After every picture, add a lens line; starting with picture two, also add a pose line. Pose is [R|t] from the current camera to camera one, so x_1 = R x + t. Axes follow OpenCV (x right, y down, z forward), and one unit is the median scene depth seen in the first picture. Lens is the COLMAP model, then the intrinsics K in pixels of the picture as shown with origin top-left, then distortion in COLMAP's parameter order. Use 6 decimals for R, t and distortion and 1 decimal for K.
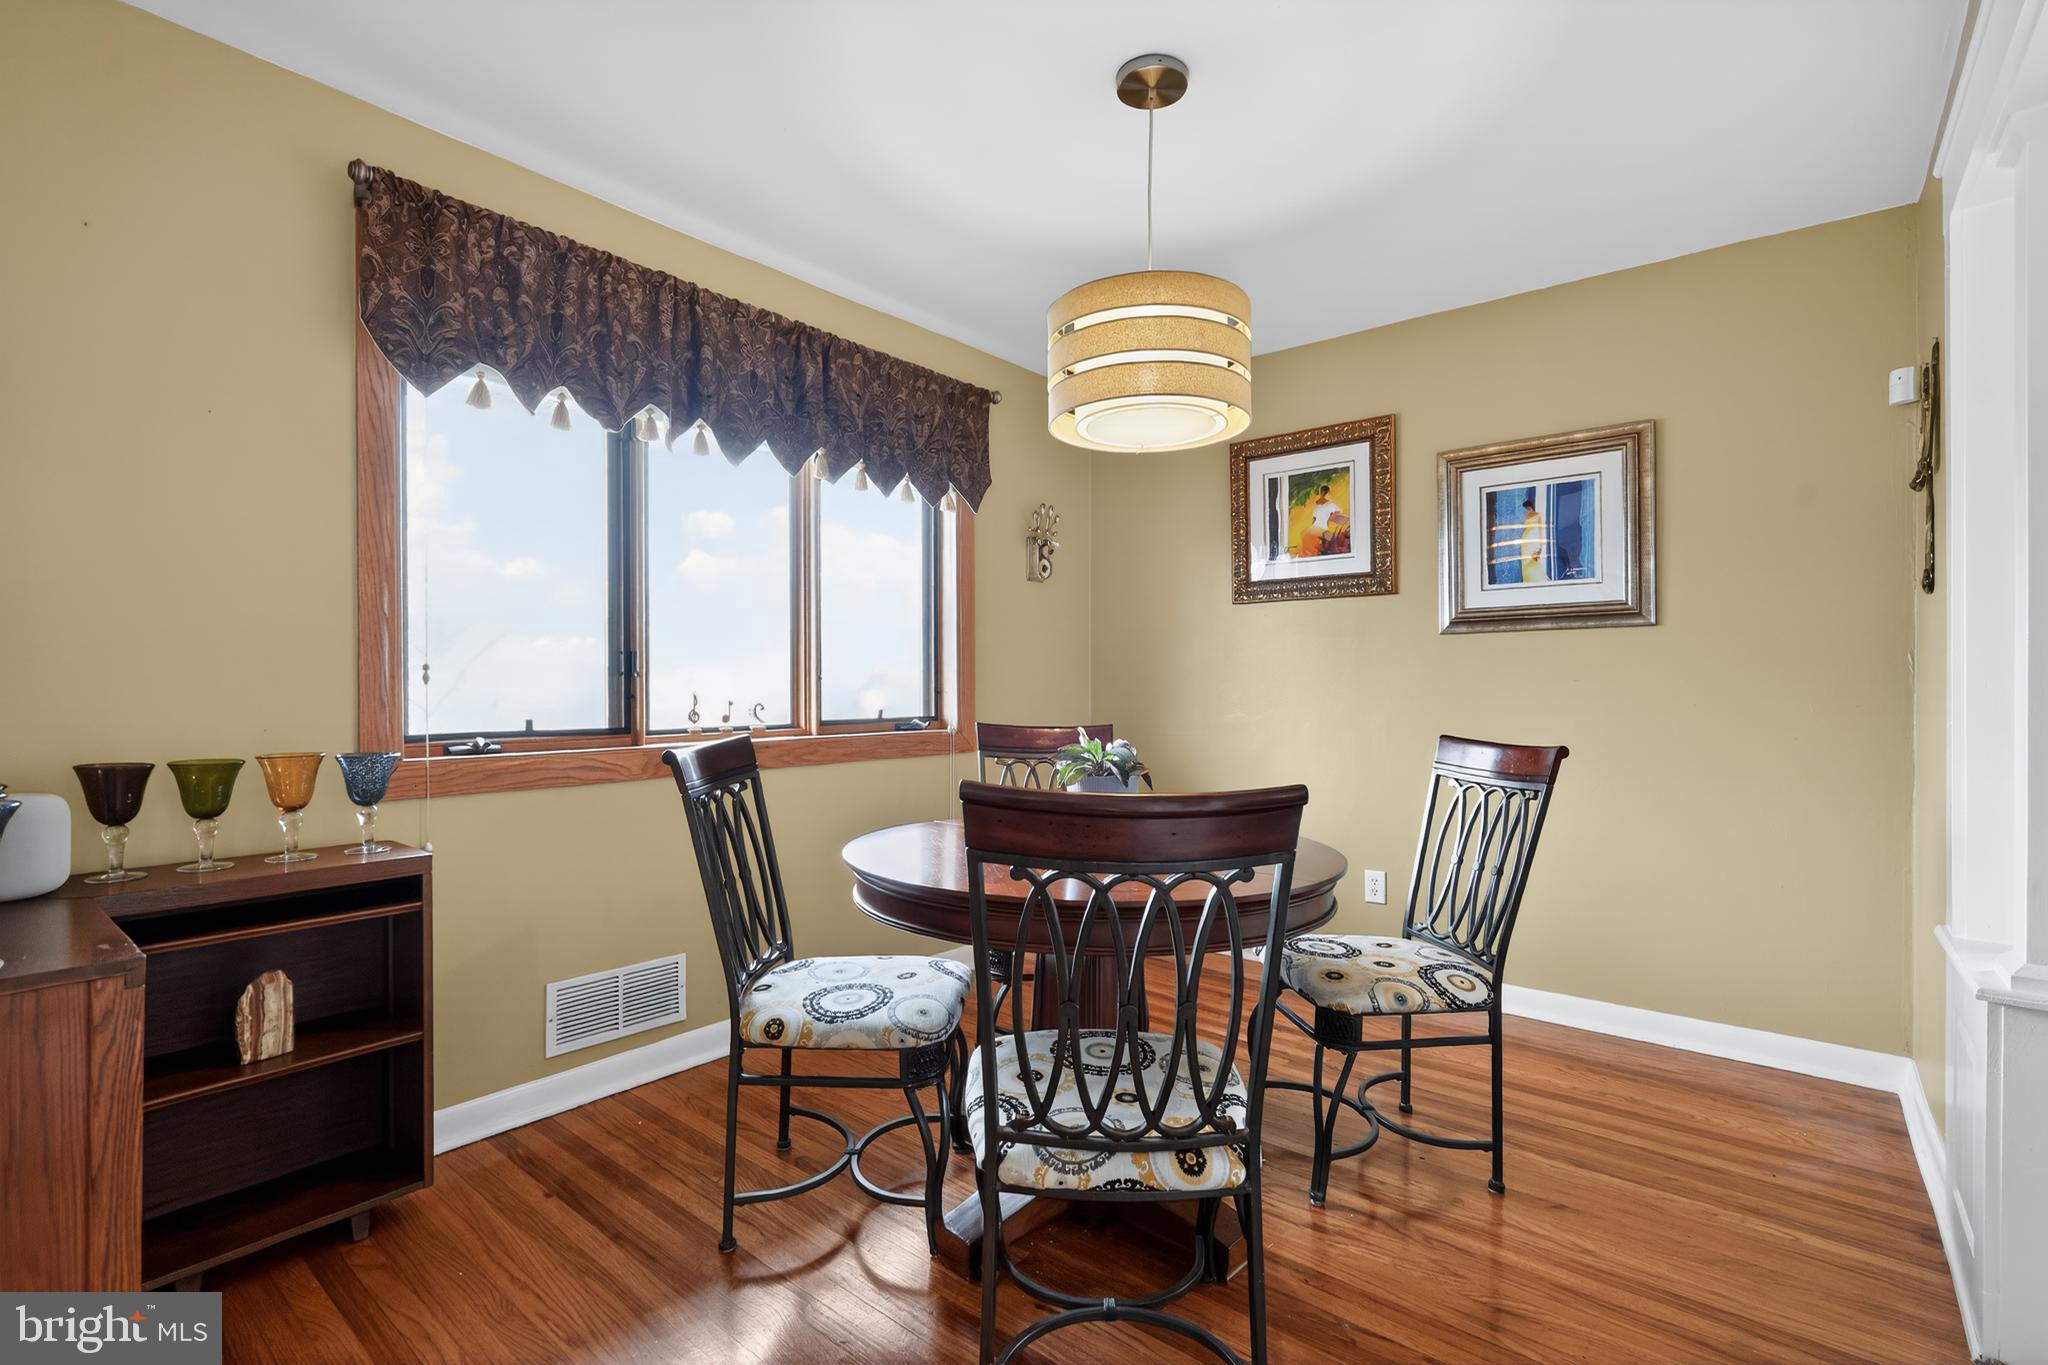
lens RADIAL K [[932.3, 0, 1023.7], [0, 932.3, 689.6], [0, 0, 1]] dist [-0.007114, 0.001621]
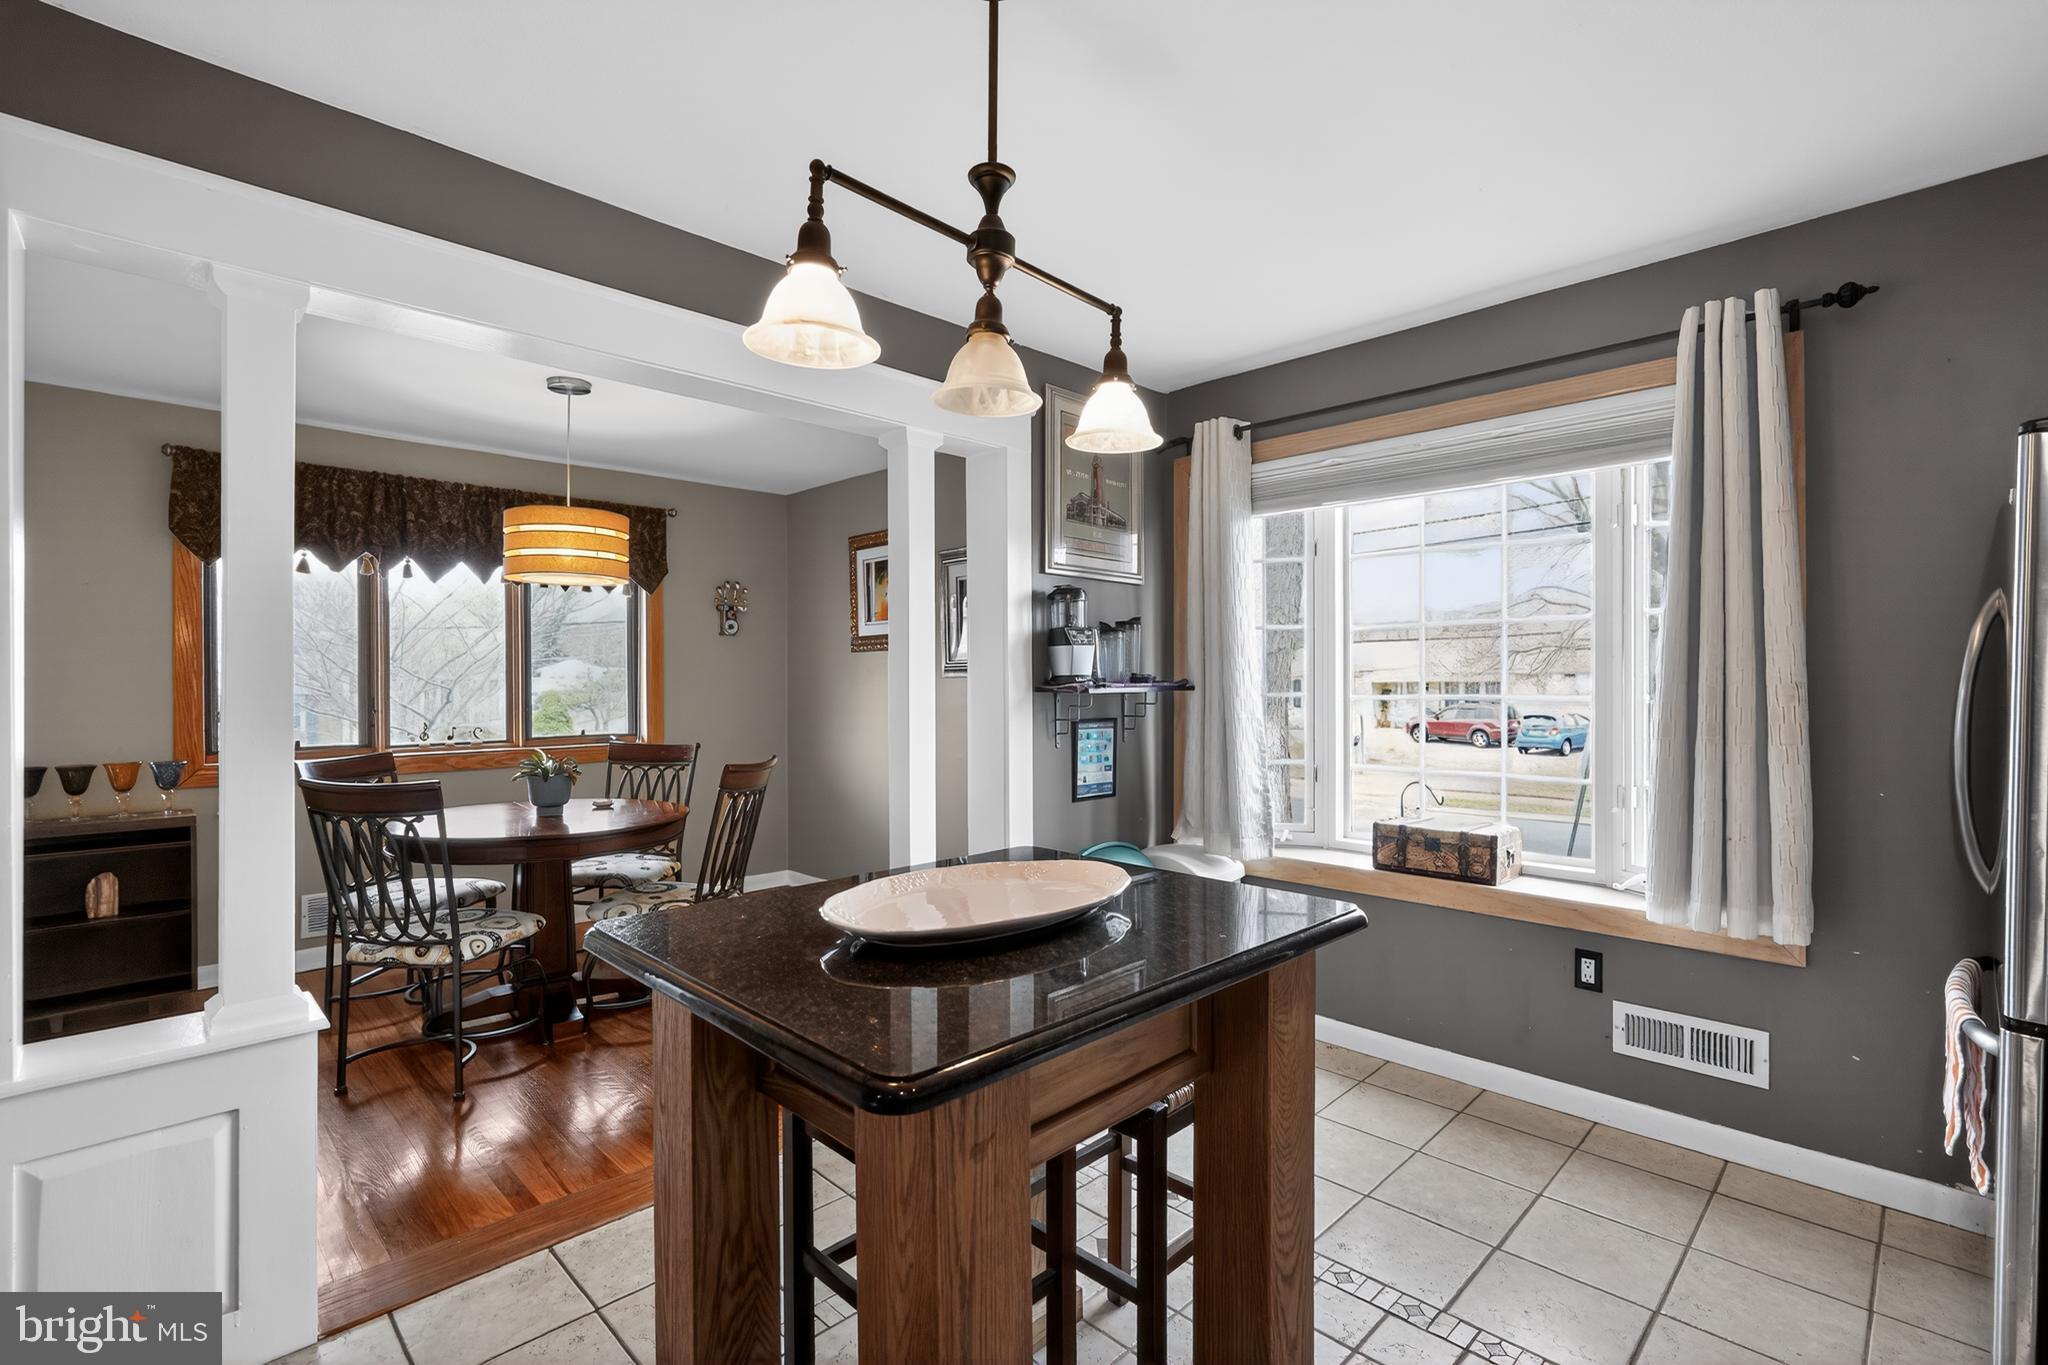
lens RADIAL K [[932.3, 0, 1024.5], [0, 932.3, 680.3], [0, 0, 1]] dist [-0.007114, 0.001621]
pose [[0.994848, -0.005490, -0.101227, 1.216622], [0.004669, 0.999954, -0.008346, -0.072683], [0.101268, 0.007831, 0.994828, -0.697650]]
